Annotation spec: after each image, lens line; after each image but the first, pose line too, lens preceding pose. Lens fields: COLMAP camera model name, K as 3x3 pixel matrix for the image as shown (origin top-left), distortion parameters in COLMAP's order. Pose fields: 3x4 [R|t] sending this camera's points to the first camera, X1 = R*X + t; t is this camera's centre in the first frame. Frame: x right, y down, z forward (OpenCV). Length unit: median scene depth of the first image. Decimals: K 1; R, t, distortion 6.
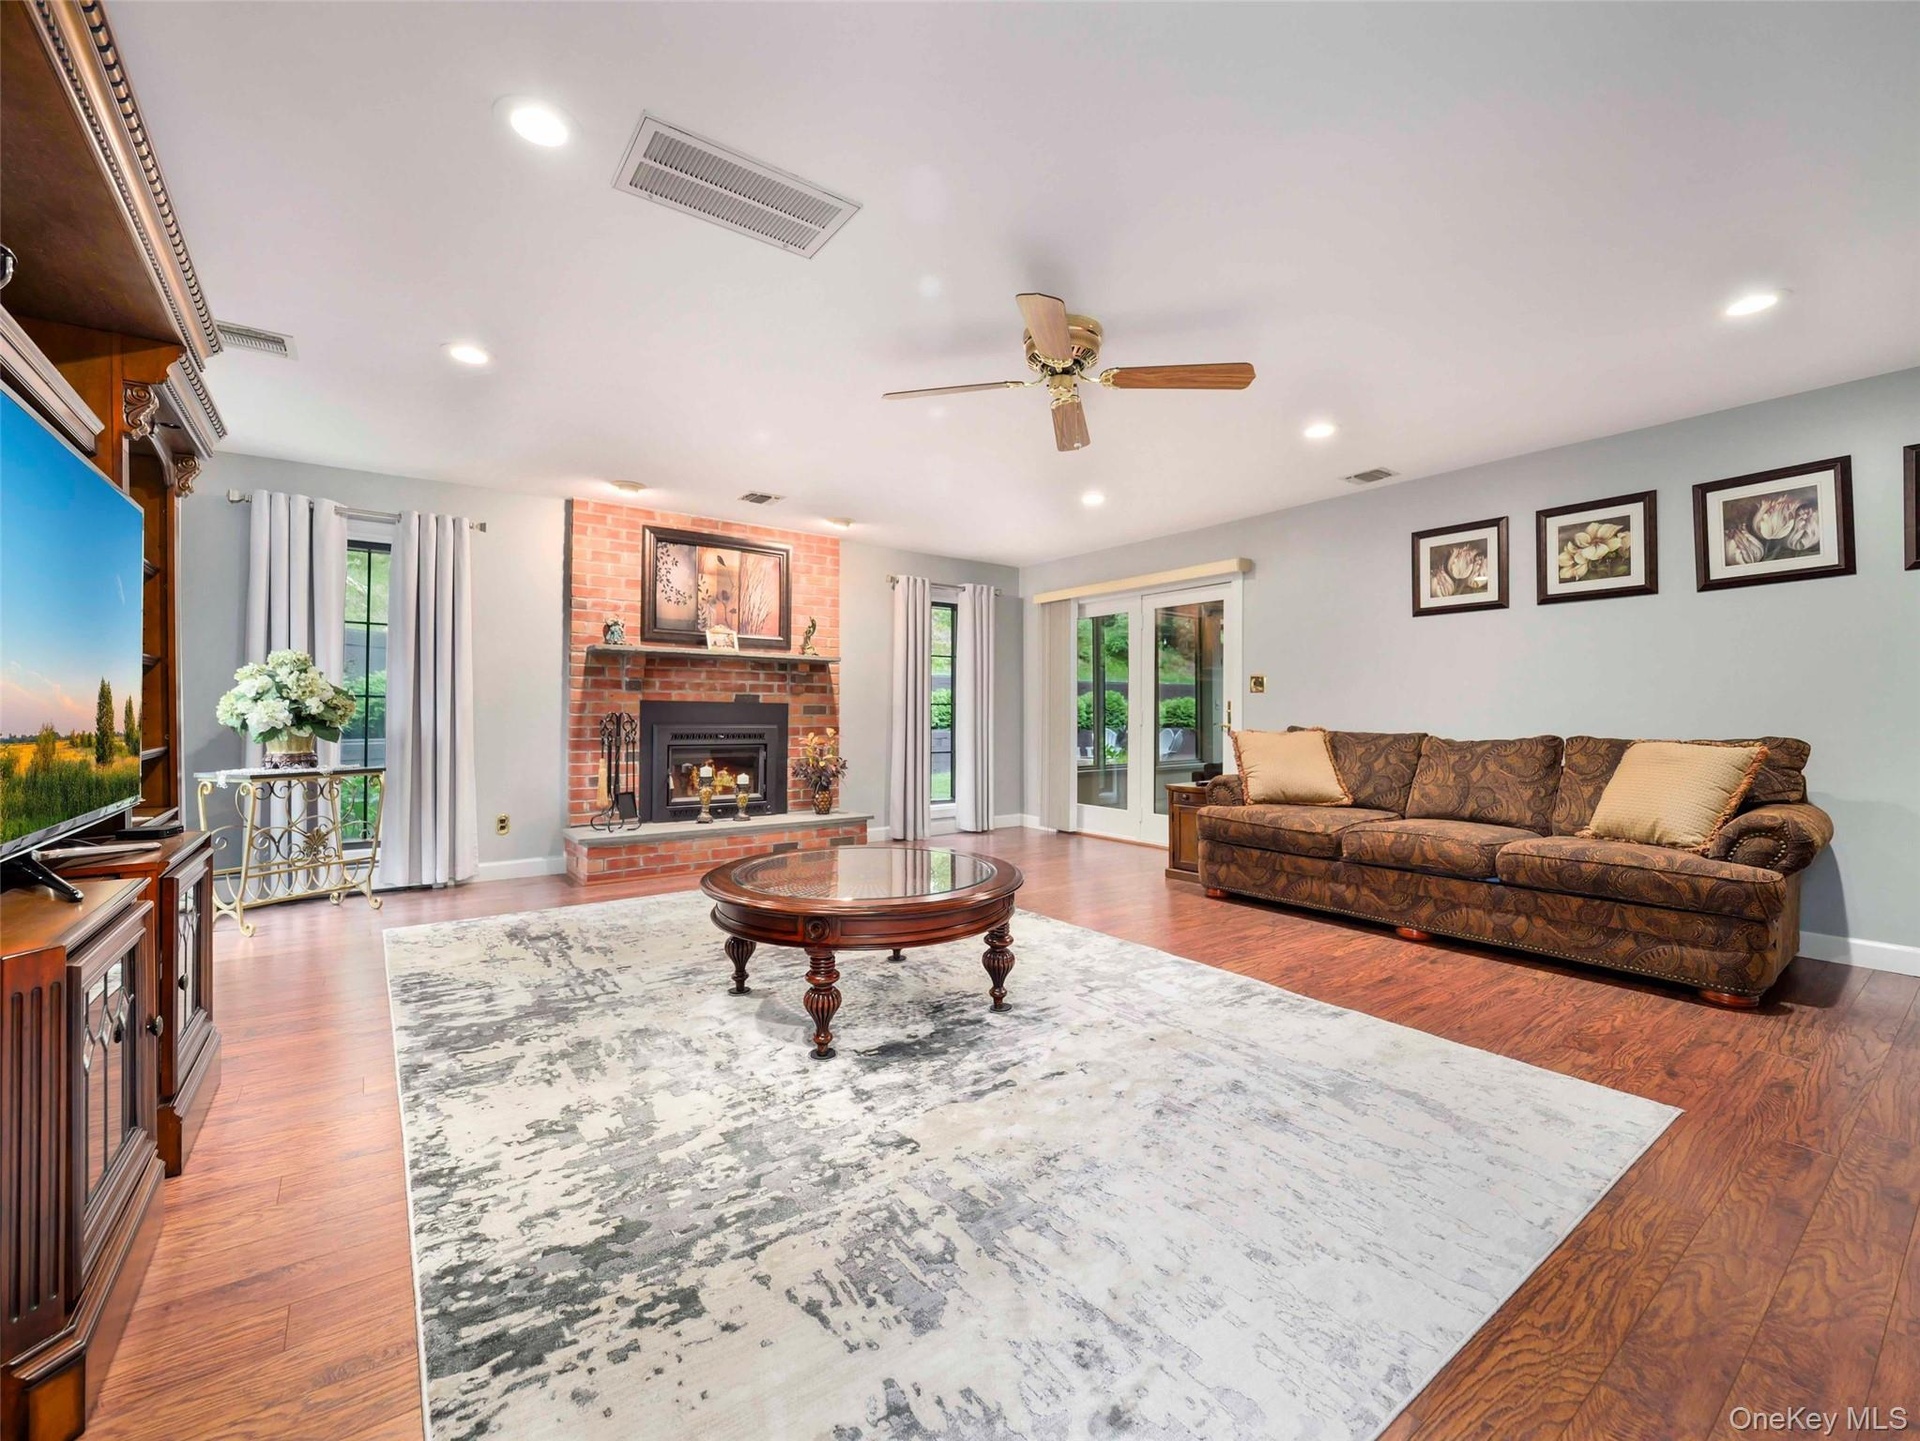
lens RADIAL K [[809.5, 0, 956.8], [0, 809.5, 708.8], [0, 0, 1]] dist [-0.000996, -0.000199]
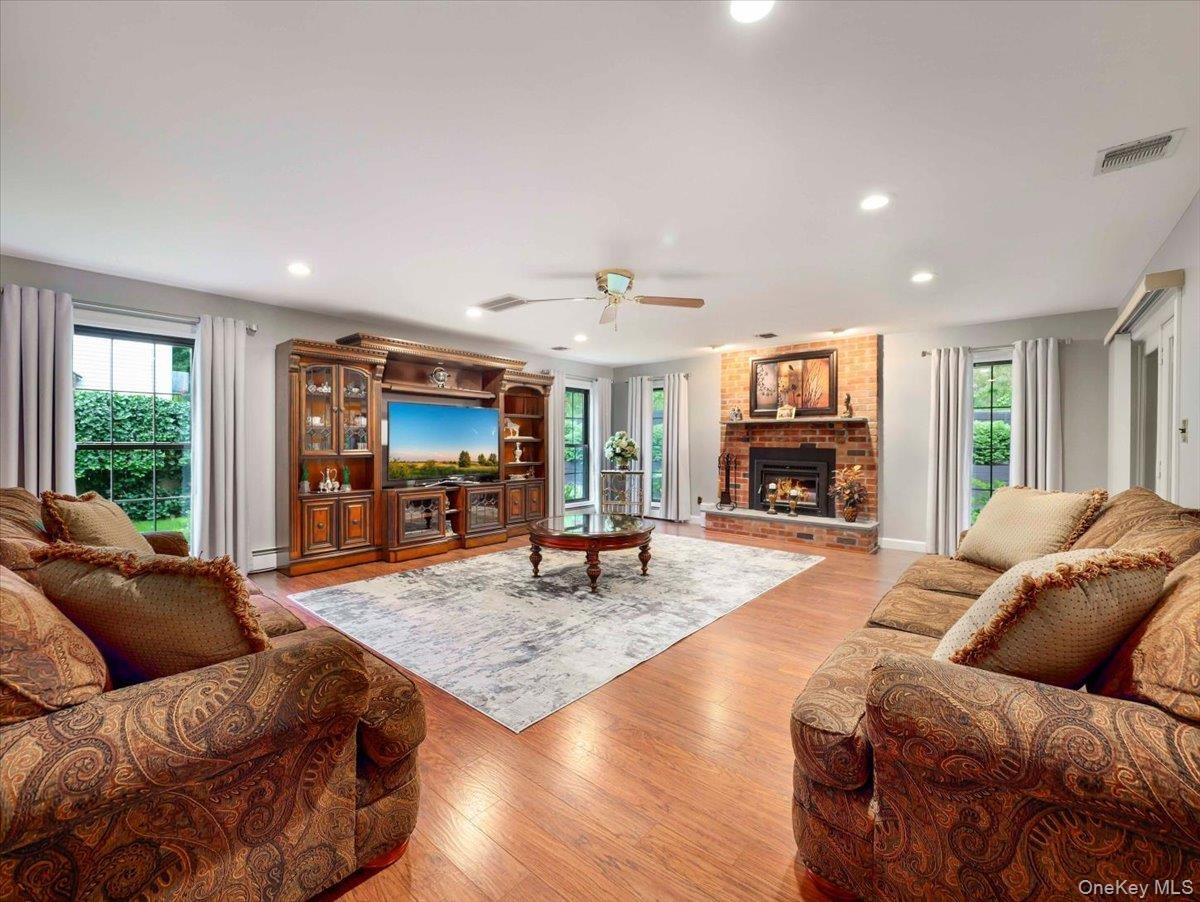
lens RADIAL K [[505.9, 0, 596.5], [0, 505.9, 449.3], [0, 0, 1]] dist [-0.000996, -0.000199]
pose [[0.221573, 0.011665, -0.975074, 0.710946], [0.005522, 0.999897, 0.013217, -0.022806], [0.975128, -0.008313, 0.221486, 0.351979]]
